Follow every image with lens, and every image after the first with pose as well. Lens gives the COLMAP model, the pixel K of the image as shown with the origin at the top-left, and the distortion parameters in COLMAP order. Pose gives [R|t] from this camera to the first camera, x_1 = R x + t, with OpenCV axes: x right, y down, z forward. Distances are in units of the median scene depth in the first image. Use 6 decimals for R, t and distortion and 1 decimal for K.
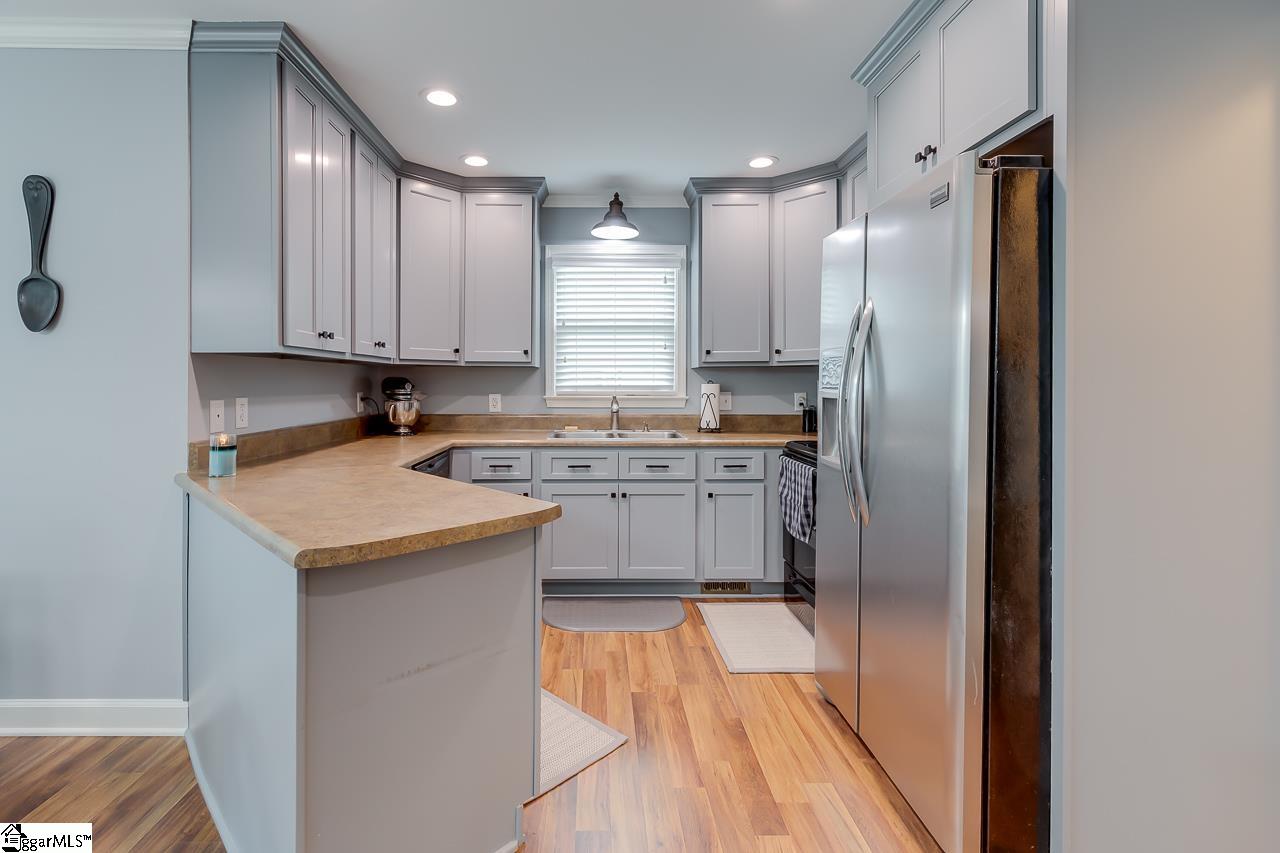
lens RADIAL K [[576.4, 0, 570.7], [0, 576.4, 384.0], [0, 0, 1]] dist [0.008318, -0.000448]
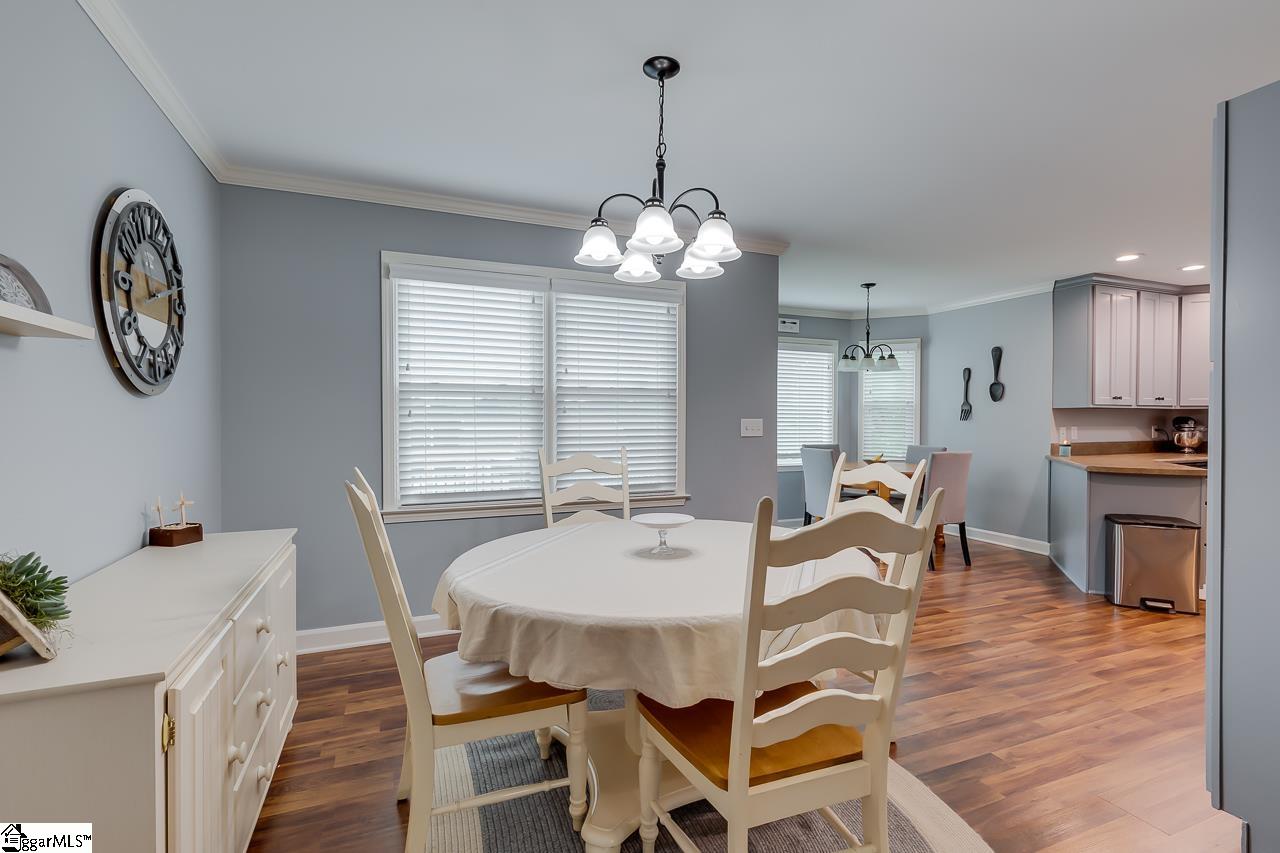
lens RADIAL K [[576.4, 0, 648.2], [0, 576.4, 426.3], [0, 0, 1]] dist [0.008318, -0.000448]
pose [[0.388695, 0.012671, -0.921280, 0.914786], [-0.001780, 0.999914, 0.013002, -0.004810], [0.921365, -0.003414, 0.388684, -1.490948]]
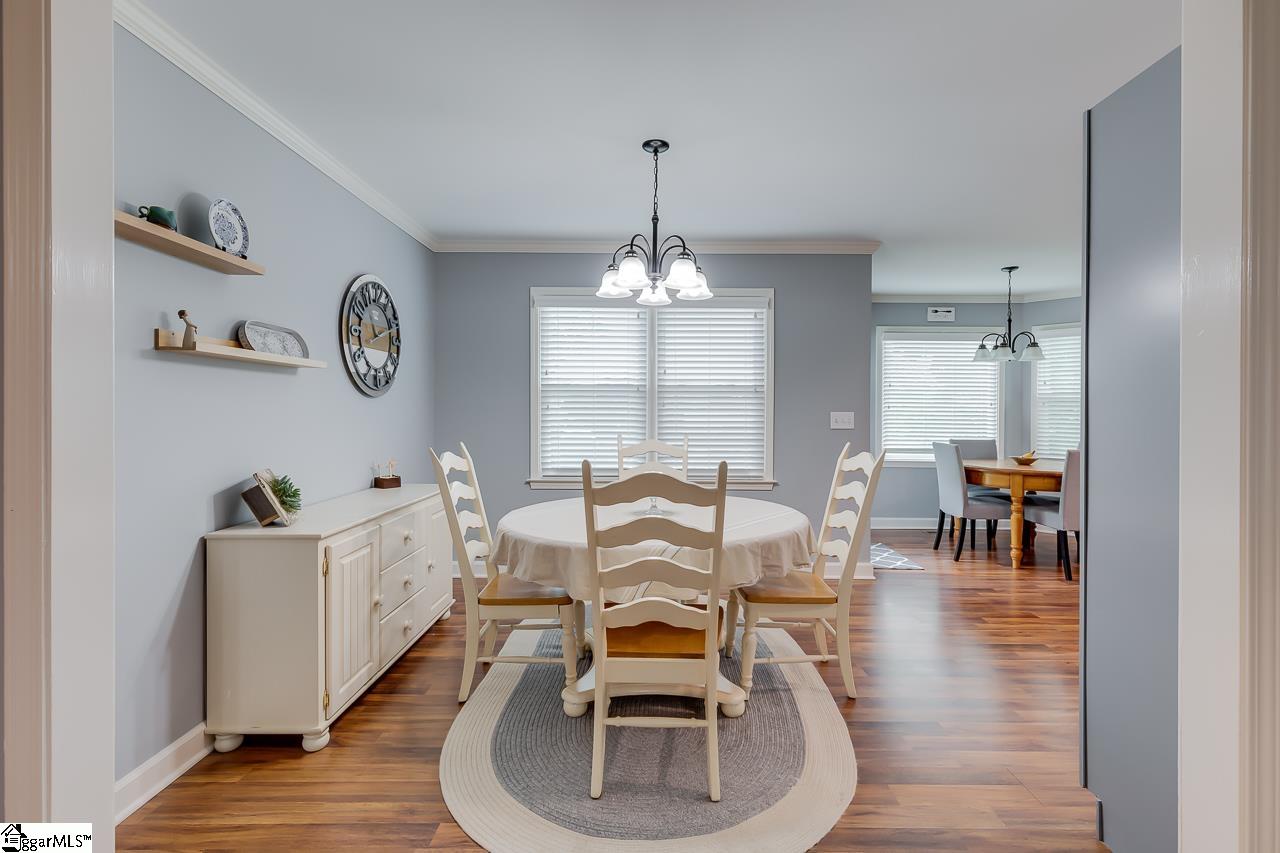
lens RADIAL K [[576.4, 0, 645.0], [0, 576.4, 414.5], [0, 0, 1]] dist [0.008318, -0.000448]
pose [[-0.009235, 0.005716, -0.999941, 1.304122], [-0.004246, 0.999974, 0.005756, -0.005234], [0.999948, 0.004299, -0.009210, -1.101474]]
